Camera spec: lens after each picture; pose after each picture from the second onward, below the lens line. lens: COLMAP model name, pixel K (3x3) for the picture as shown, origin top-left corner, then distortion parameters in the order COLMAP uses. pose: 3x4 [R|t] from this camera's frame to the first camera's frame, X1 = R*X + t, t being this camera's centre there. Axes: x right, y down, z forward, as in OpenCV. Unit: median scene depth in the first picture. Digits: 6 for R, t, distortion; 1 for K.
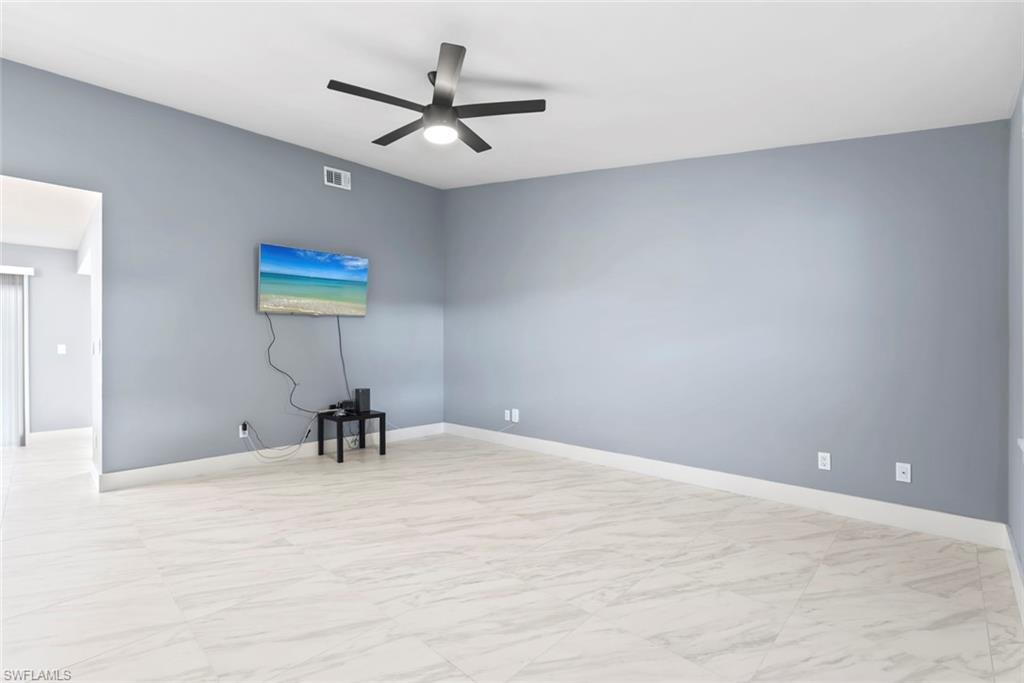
lens RADIAL K [[464.4, 0, 511.7], [0, 464.4, 344.3], [0, 0, 1]] dist [0.001214, 0.000458]
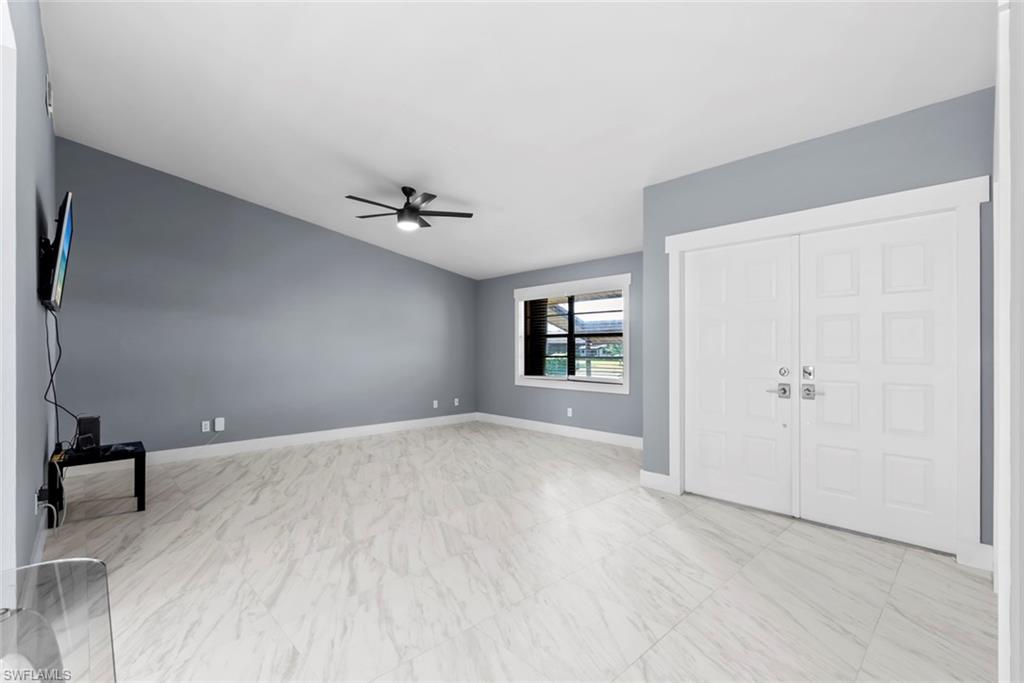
lens RADIAL K [[464.4, 0, 511.7], [0, 464.4, 344.3], [0, 0, 1]] dist [0.001214, 0.000458]
pose [[0.032757, 0.017653, 0.999307, -1.340306], [-0.001607, 0.999844, -0.017610, -0.007083], [-0.999462, -0.001029, 0.032780, 0.439700]]
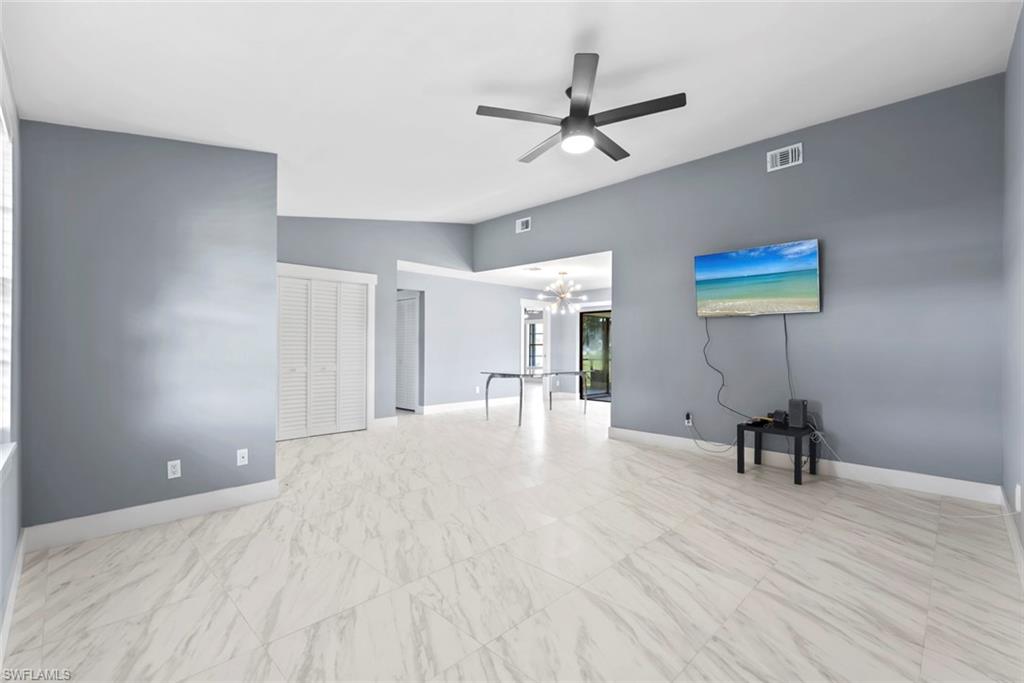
lens RADIAL K [[440.1, 0, 505.5], [0, 440.1, 369.2], [0, 0, 1]] dist [0.001089, 0.000391]
pose [[-0.016408, 0.055293, -0.998335, 0.618666], [0.000460, 0.998470, 0.055293, -0.004813], [0.999865, 0.000448, -0.016409, 0.646335]]
